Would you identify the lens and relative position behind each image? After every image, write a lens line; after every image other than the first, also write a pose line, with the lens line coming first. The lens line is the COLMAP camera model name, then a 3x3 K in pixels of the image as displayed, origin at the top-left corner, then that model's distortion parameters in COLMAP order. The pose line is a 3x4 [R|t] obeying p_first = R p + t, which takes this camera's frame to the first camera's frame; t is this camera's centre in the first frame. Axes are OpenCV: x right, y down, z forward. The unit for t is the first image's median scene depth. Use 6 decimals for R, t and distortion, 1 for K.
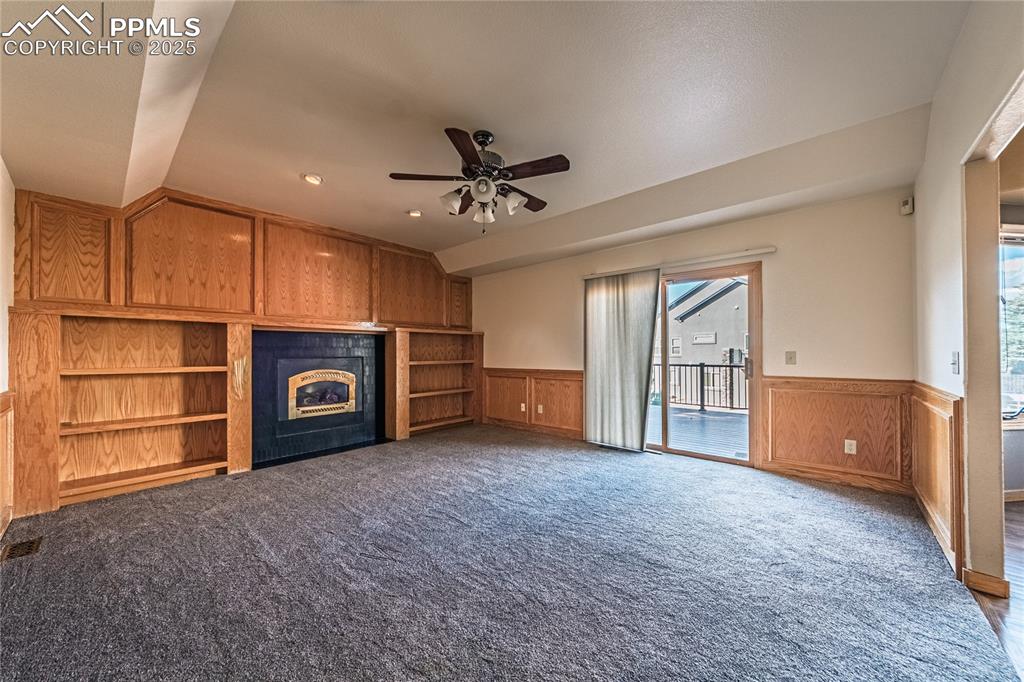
lens RADIAL K [[365.5, 0, 517.7], [0, 365.5, 349.4], [0, 0, 1]] dist [-0.000432, -0.000643]
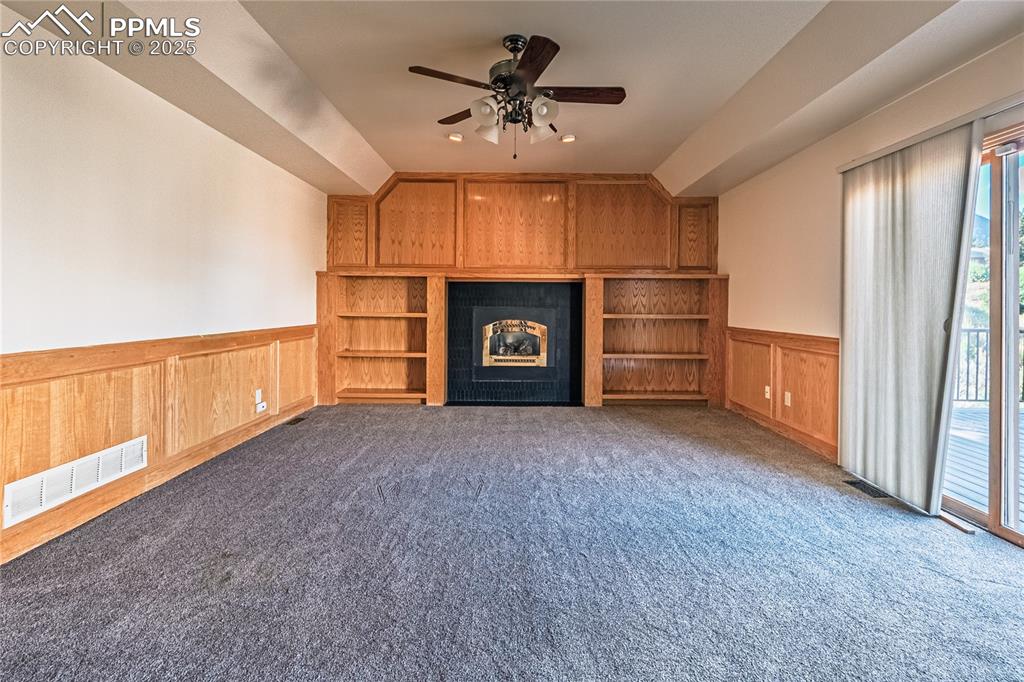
lens RADIAL K [[472.0, 0, 530.5], [0, 472.0, 300.7], [0, 0, 1]] dist [0.004782, -0.001598]
pose [[0.658021, 0.004849, -0.752984, 0.509910], [-0.003188, 0.999988, 0.003654, -0.000423], [0.752993, -0.000004, 0.658029, 0.226228]]
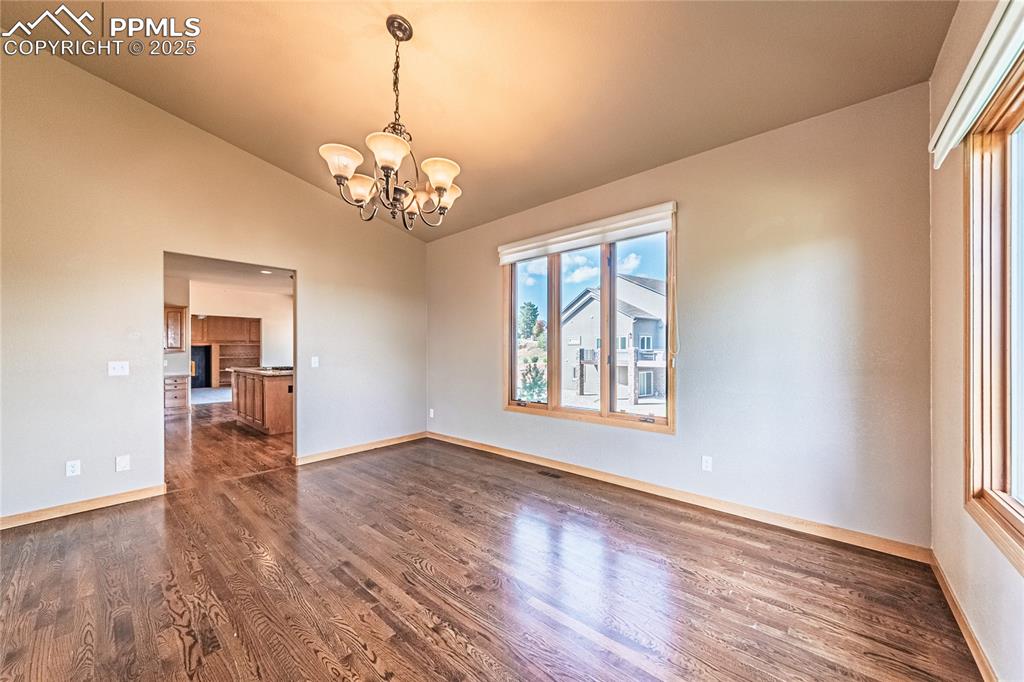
lens RADIAL K [[365.5, 0, 508.1], [0, 365.5, 350.3], [0, 0, 1]] dist [-0.000432, -0.000643]
pose [[0.999871, -0.001202, -0.015999, 2.244689], [0.001271, 0.999990, 0.004300, -0.025454], [0.015994, -0.004320, 0.999863, -1.930033]]
